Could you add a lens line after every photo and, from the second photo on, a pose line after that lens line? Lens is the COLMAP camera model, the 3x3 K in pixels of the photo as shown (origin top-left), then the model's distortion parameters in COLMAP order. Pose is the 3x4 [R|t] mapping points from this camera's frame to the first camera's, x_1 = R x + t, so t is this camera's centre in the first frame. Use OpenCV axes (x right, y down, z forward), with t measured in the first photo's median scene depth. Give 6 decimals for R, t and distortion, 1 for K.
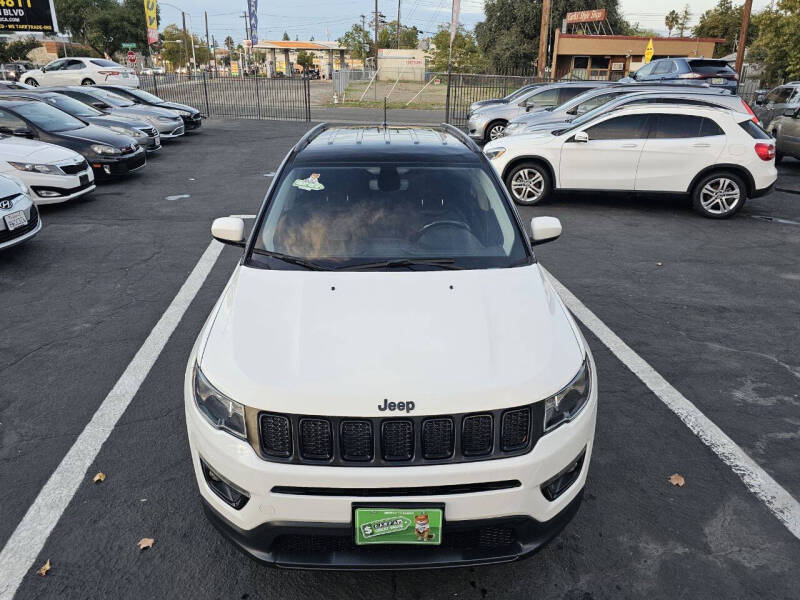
lens RADIAL K [[587.0, 0, 398.4], [0, 587.0, 303.5], [0, 0, 1]] dist [0.058455, -0.054164]
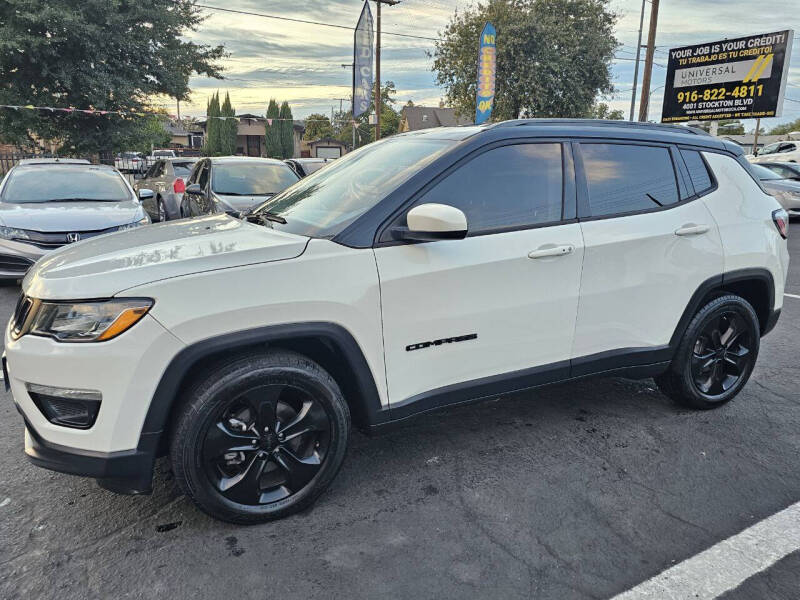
lens RADIAL K [[585.6, 0, 400.0], [0, 585.6, 300.0], [0, 0, 1]] dist [0.058613, -0.053676]
pose [[0.411530, 0.201896, -0.888752, 0.938800], [-0.336798, 0.939817, 0.057545, -0.068456], [0.846883, 0.275648, 0.454761, 0.714308]]
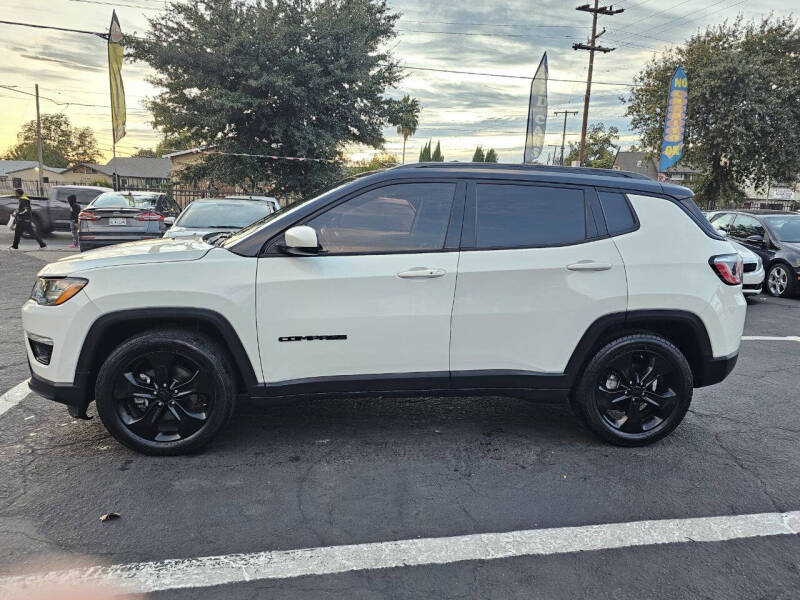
lens RADIAL K [[583.7, 0, 412.7], [0, 583.7, 302.7], [0, 0, 1]] dist [0.064869, -0.063760]
pose [[0.091371, 0.161321, -0.982663, 1.238117], [-0.394205, 0.912040, 0.113073, -0.220677], [0.914469, 0.377039, 0.146928, 1.131427]]
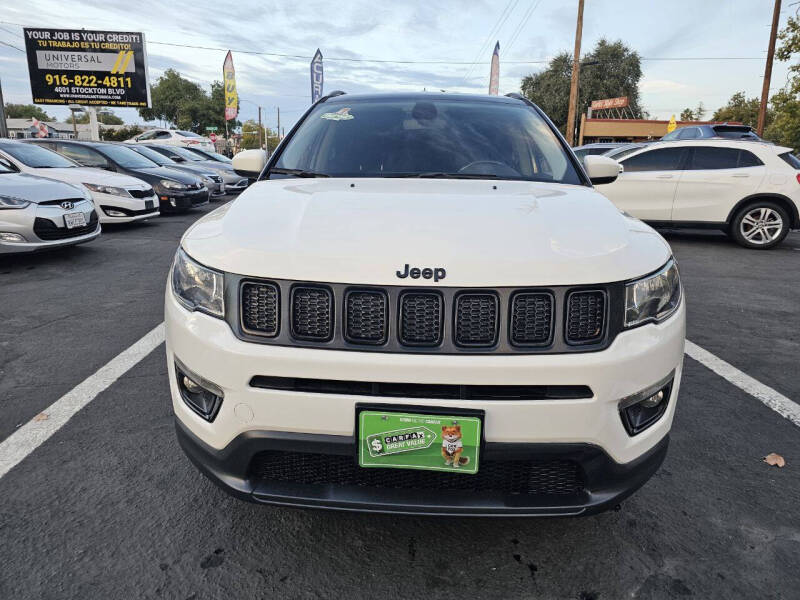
lens RADIAL K [[532.3, 0, 394.0], [0, 532.3, 295.6], [0, 0, 1]] dist [0.046987, -0.040801]
pose [[0.996545, 0.031123, -0.076998, 0.009660], [-0.040394, 0.991715, -0.121941, 0.184128], [0.072565, 0.124630, 0.989546, 0.218131]]
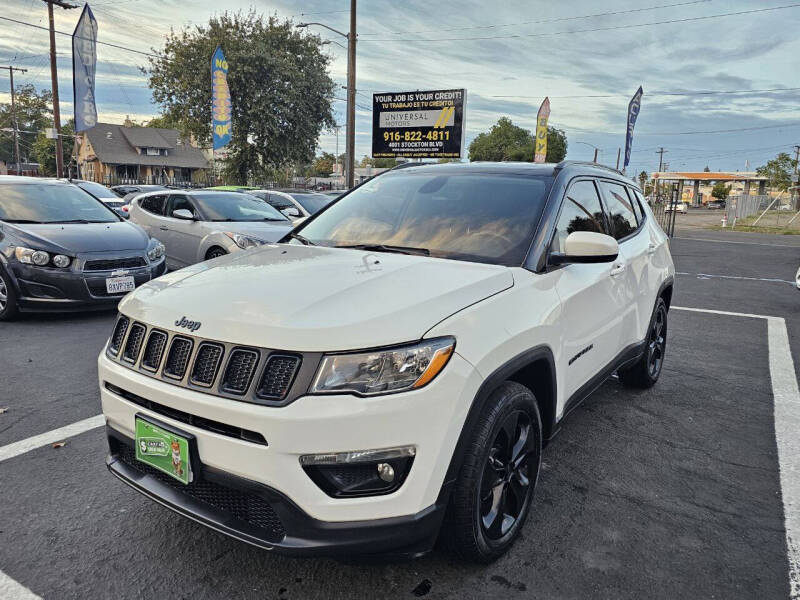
lens RADIAL K [[582.7, 0, 406.1], [0, 582.7, 294.6], [0, 0, 1]] dist [0.059854, -0.058102]
pose [[0.806913, 0.114548, -0.579457, 0.554526], [-0.236393, 0.961652, -0.139084, 0.113971], [0.541304, 0.249208, 0.803047, 0.252342]]
